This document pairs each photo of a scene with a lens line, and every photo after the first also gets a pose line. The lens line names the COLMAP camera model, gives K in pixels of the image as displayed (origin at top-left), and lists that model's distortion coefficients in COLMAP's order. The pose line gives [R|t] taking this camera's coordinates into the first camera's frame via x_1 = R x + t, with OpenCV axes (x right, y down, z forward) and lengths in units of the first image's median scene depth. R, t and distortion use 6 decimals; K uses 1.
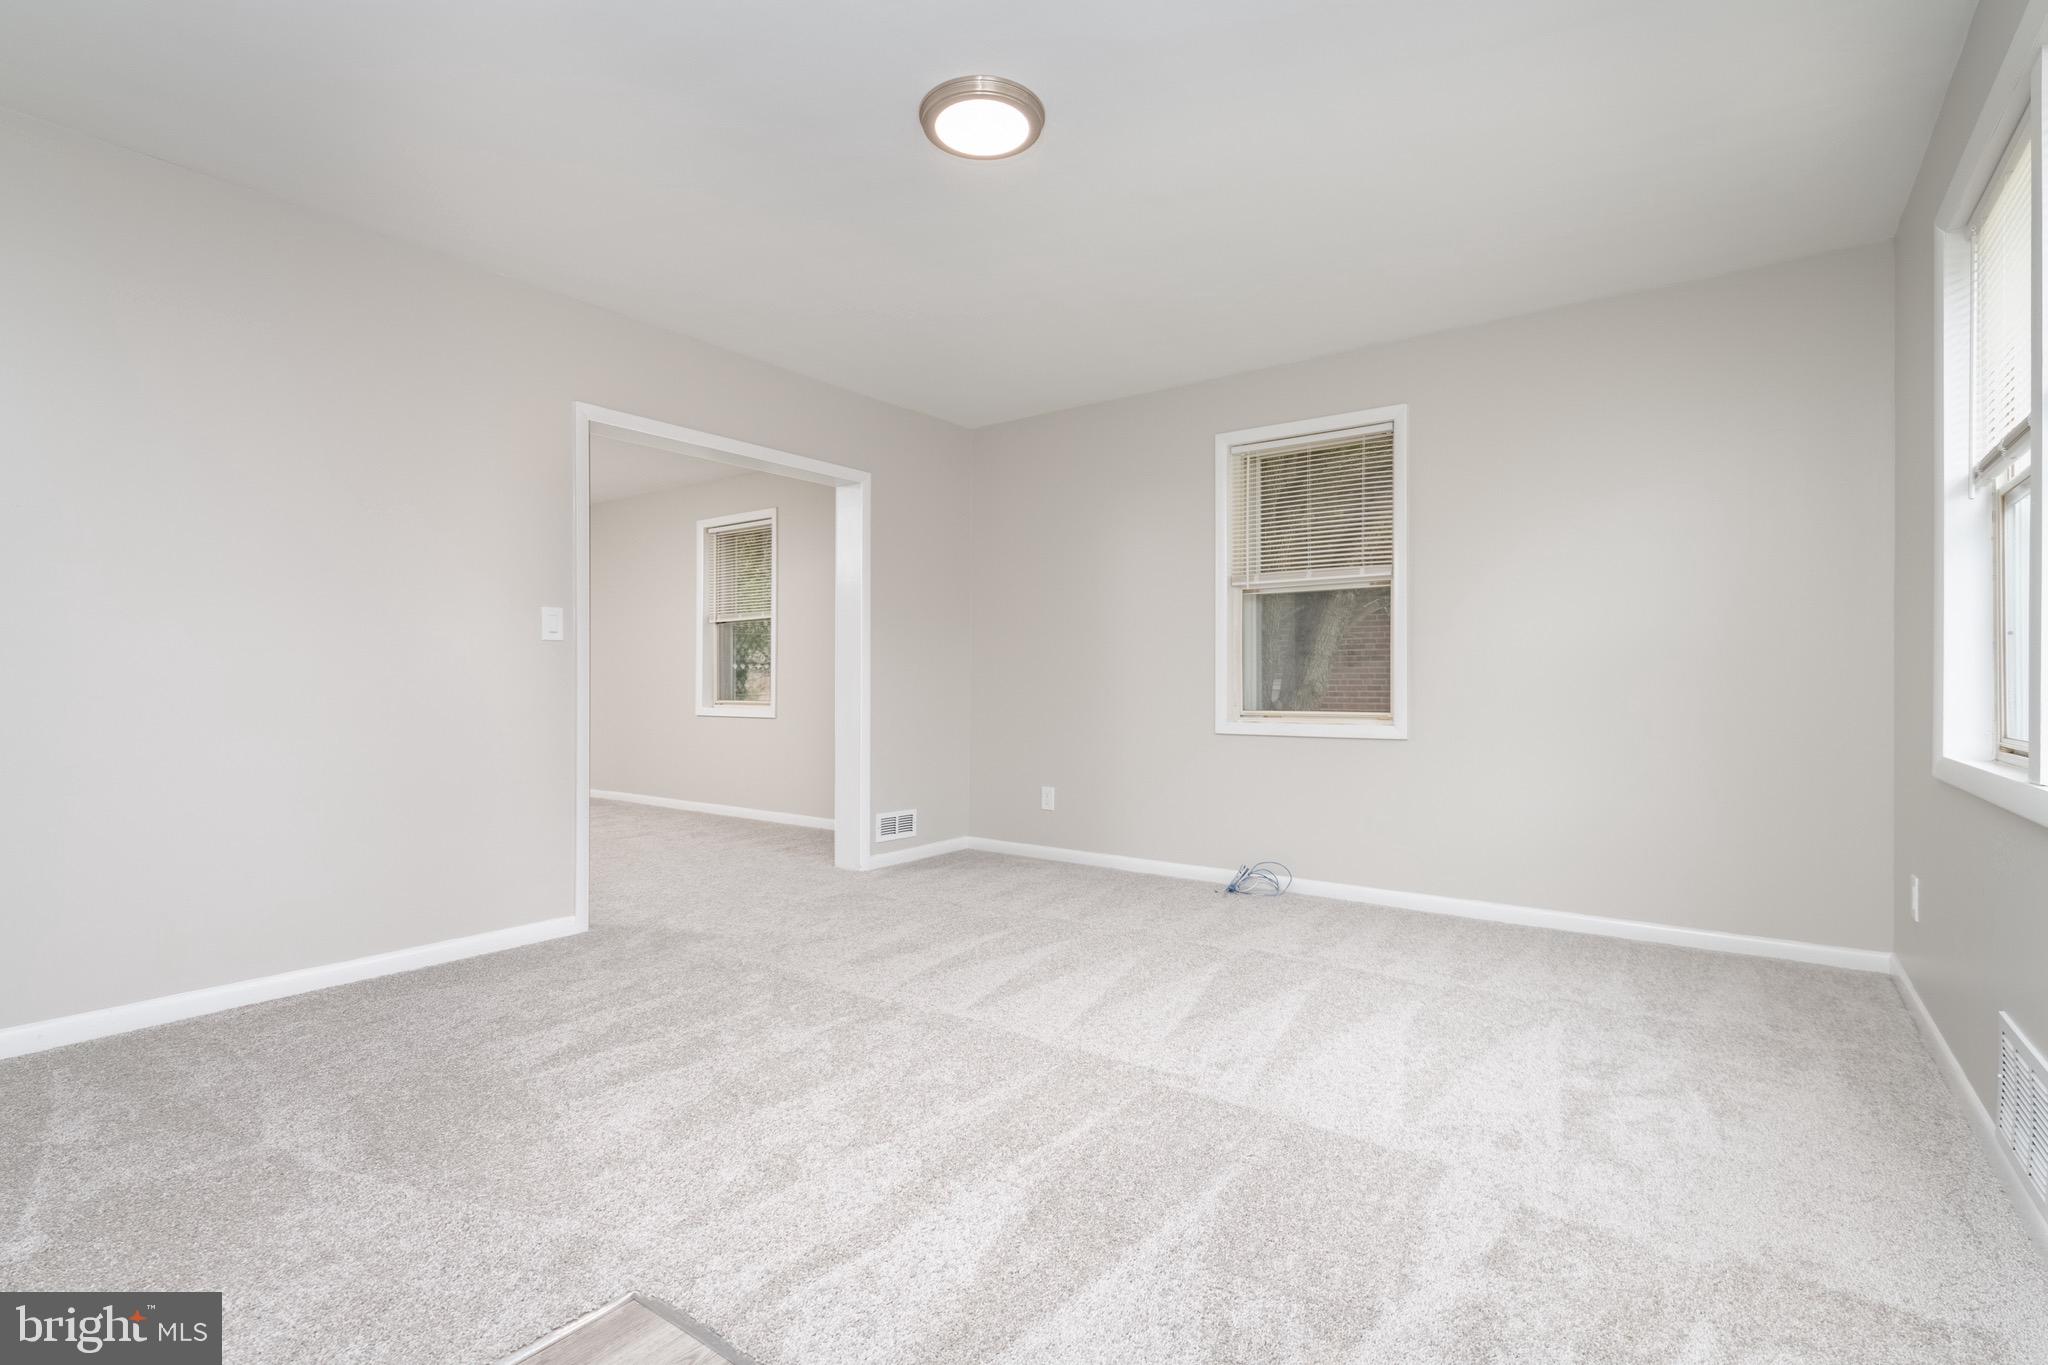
lens RADIAL K [[967.4, 0, 1033.3], [0, 967.4, 686.0], [0, 0, 1]] dist [0.020531, -0.019434]
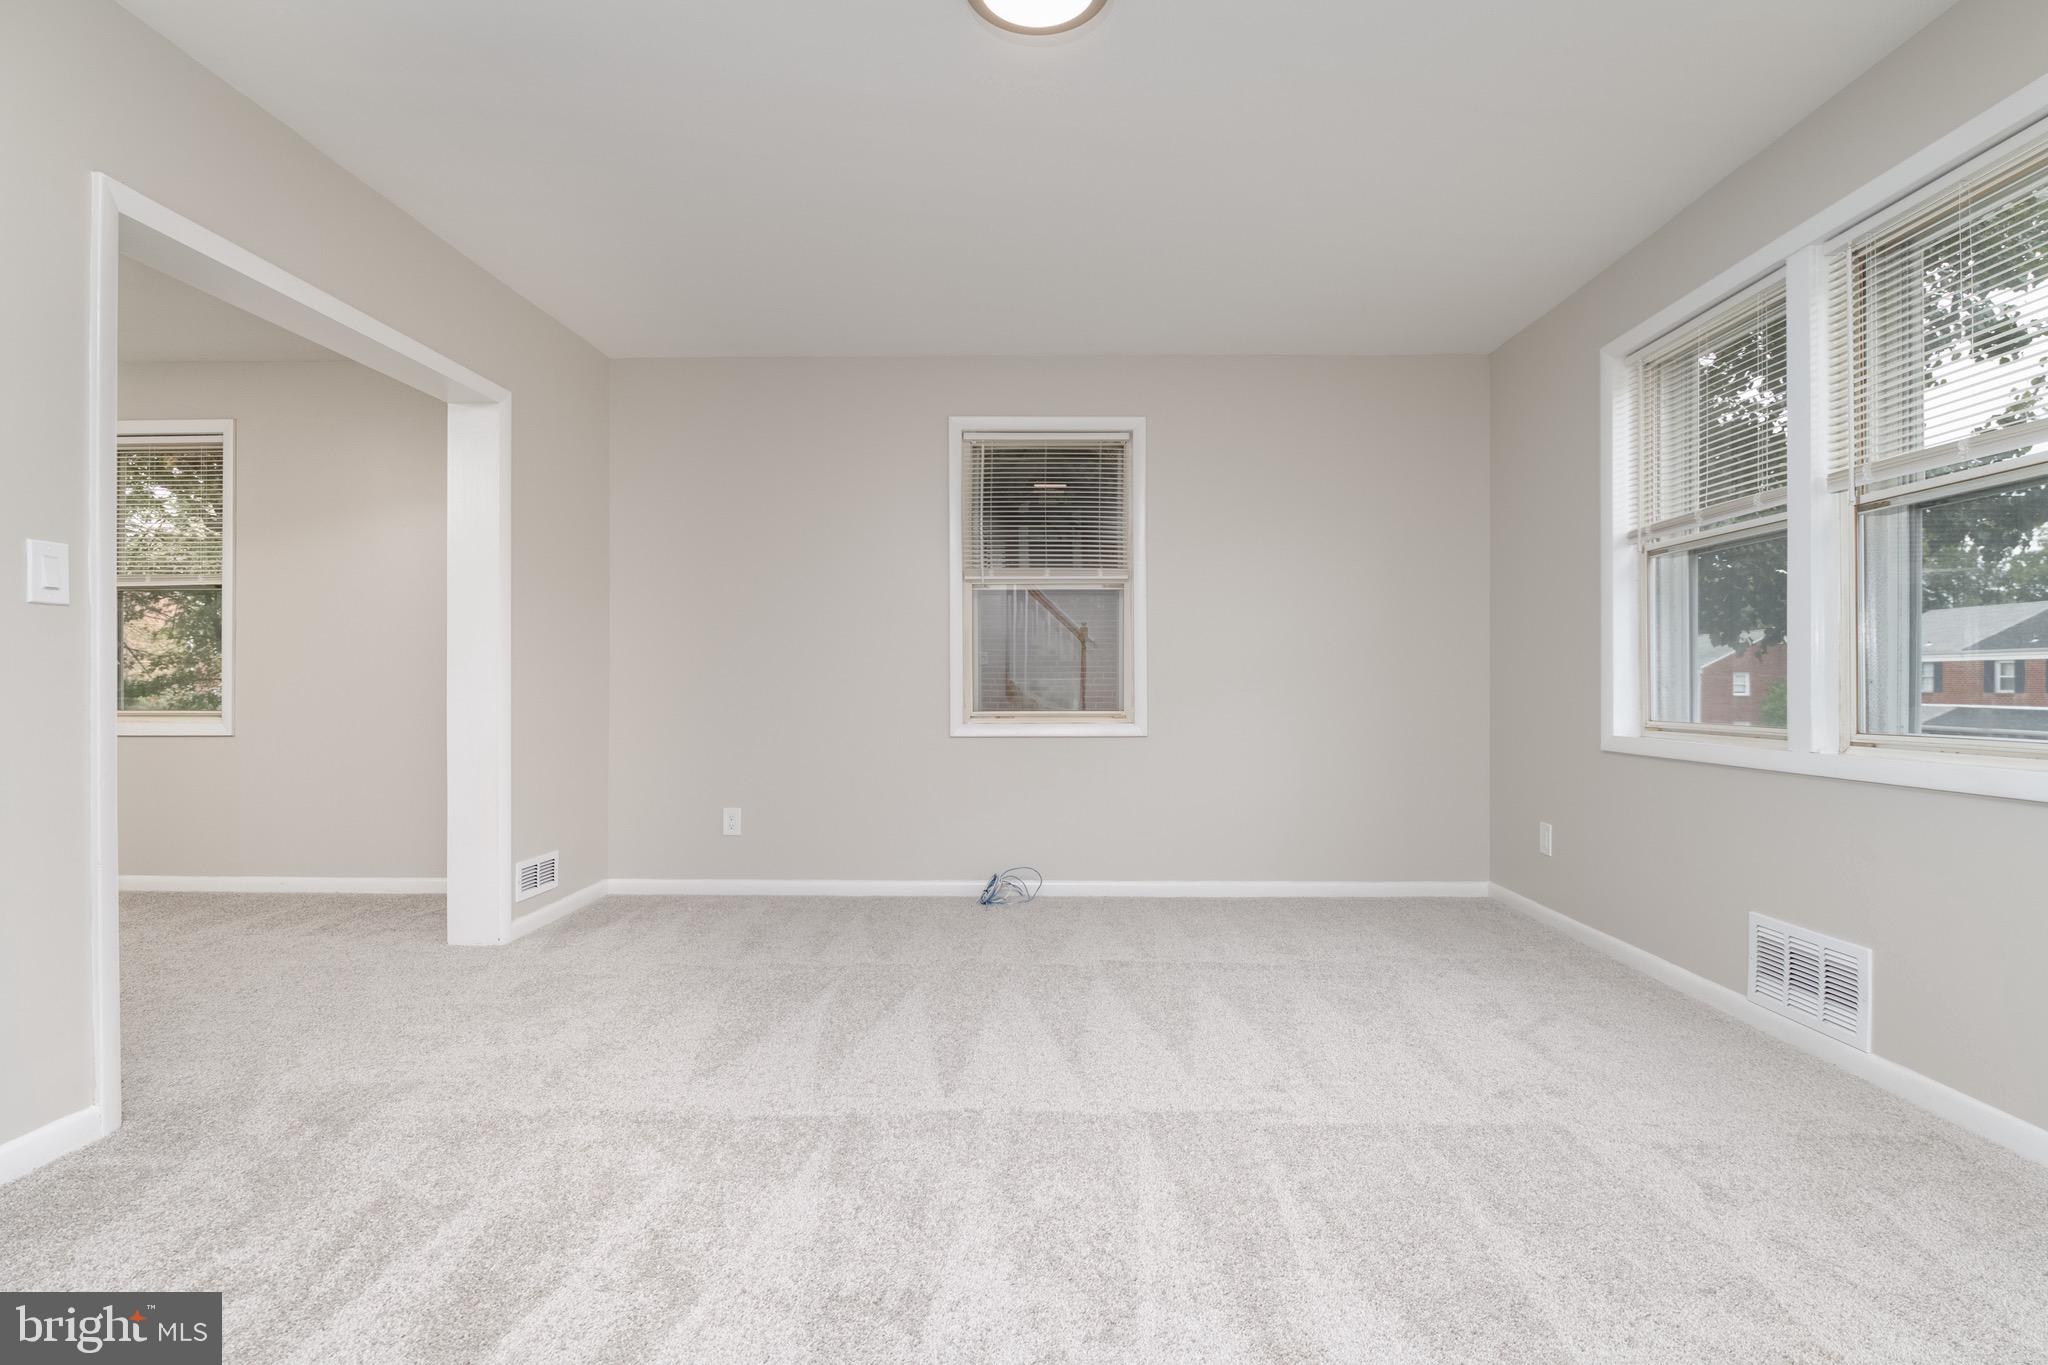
lens RADIAL K [[955.1, 0, 1028.6], [0, 955.1, 693.8], [0, 0, 1]] dist [-0.011991, -0.000108]
pose [[0.807361, -0.006695, 0.590019, -0.353905], [0.001482, 0.999955, 0.009319, -0.001137], [-0.590055, -0.006649, 0.807335, 0.256645]]
